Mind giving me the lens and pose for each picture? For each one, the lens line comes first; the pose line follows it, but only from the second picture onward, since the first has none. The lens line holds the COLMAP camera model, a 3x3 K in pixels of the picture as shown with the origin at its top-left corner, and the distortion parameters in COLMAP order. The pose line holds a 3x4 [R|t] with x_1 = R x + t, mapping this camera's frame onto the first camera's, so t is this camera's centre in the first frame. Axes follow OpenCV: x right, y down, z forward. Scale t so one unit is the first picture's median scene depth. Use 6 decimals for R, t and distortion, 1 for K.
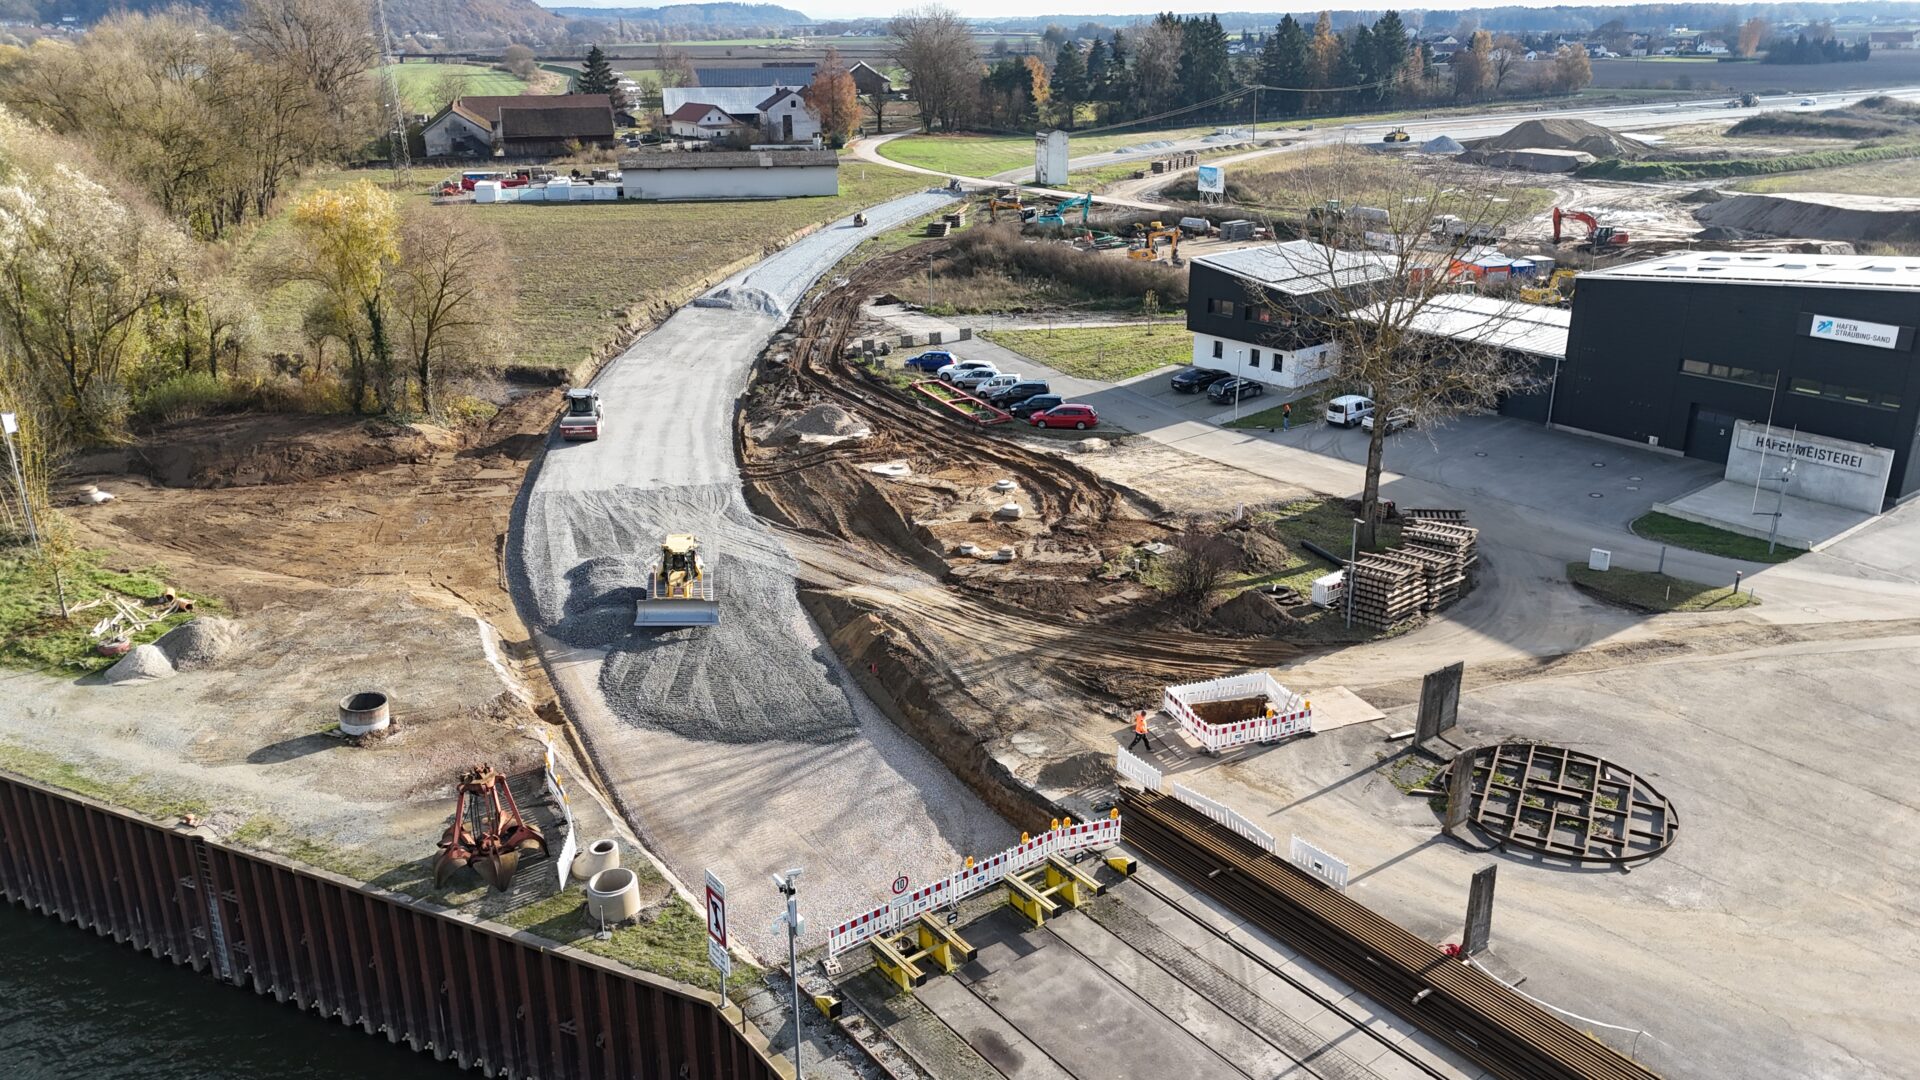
lens RADIAL K [[1392.4, 0, 966.3], [0, 1392.4, 562.3], [0, 0, 1]] dist [0.047461, -0.003897]
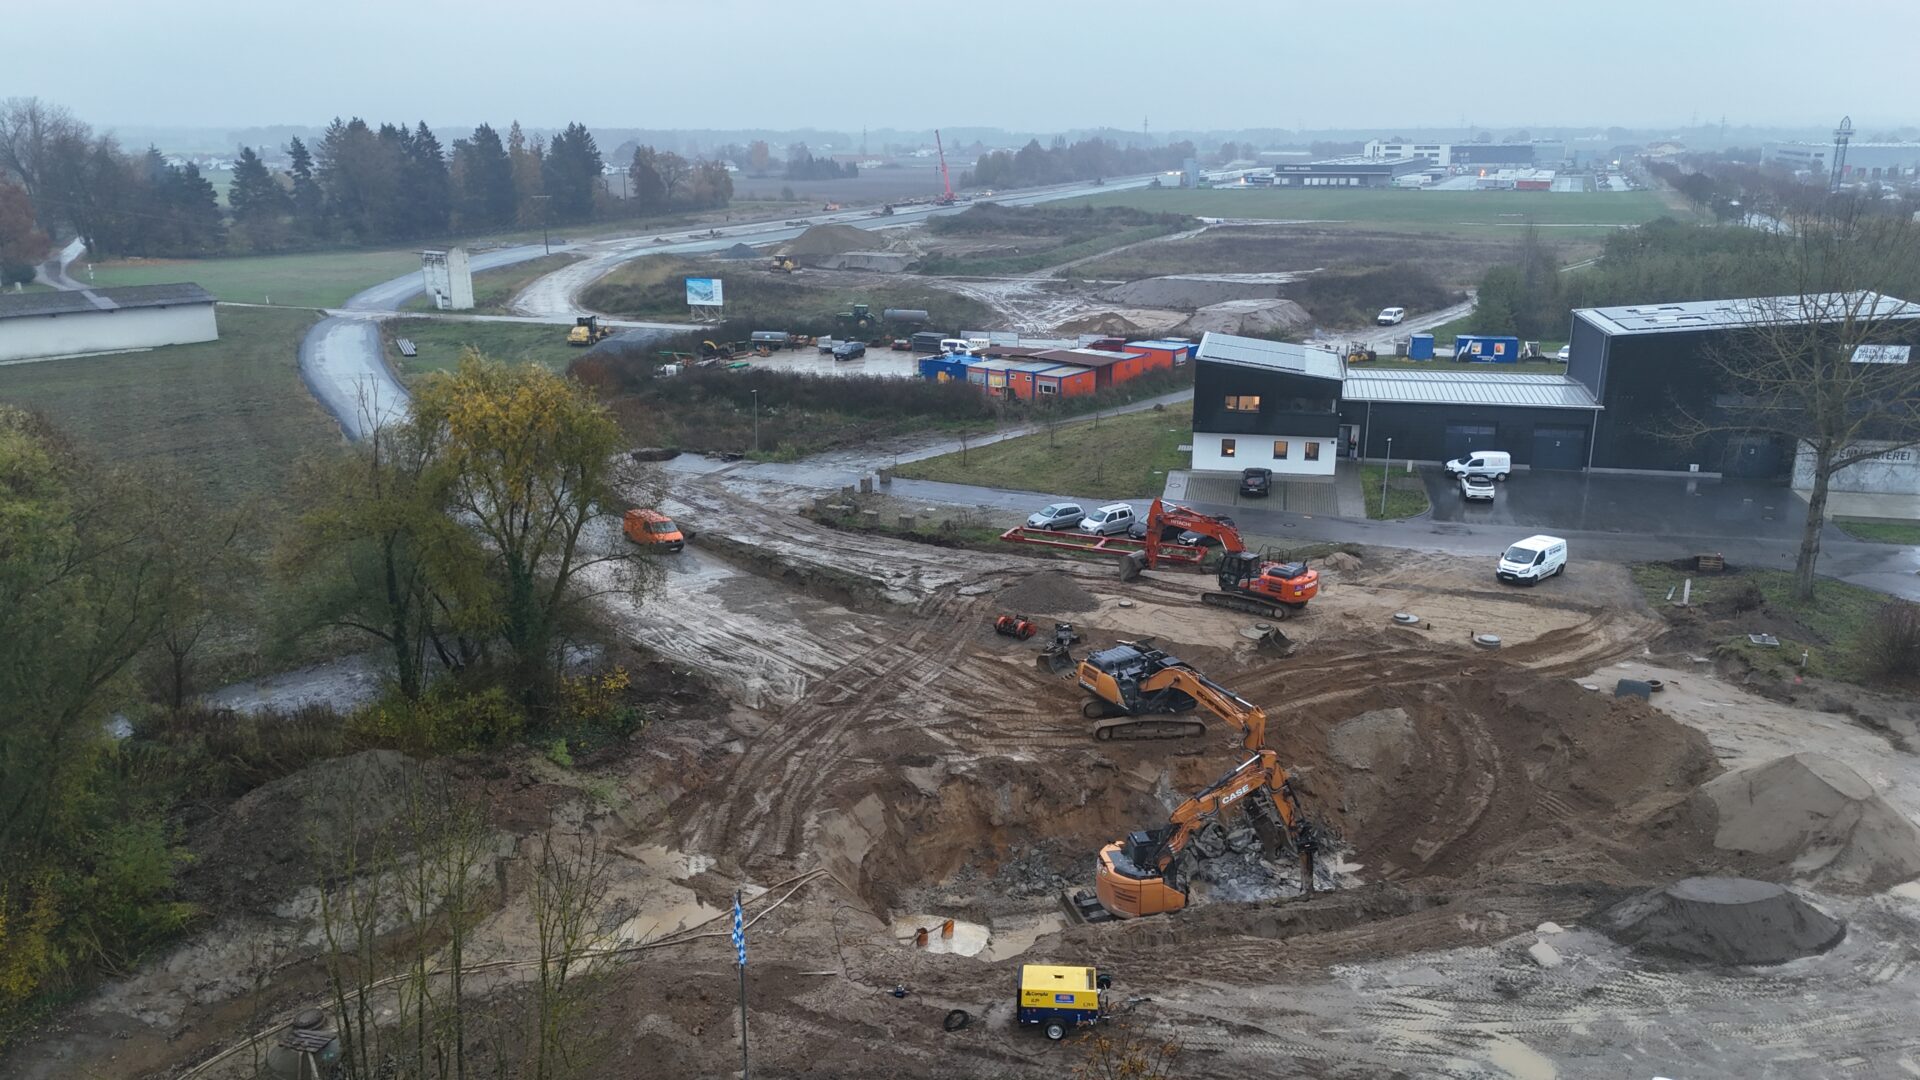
lens RADIAL K [[1392.4, 0, 966.3], [0, 1392.4, 562.3], [0, 0, 1]] dist [0.047461, -0.003897]
pose [[0.773827, -0.179520, 0.607425, -0.553388], [0.225021, 0.974353, 0.001299, -0.117888], [-0.592079, 0.135678, 0.794376, 0.360733]]
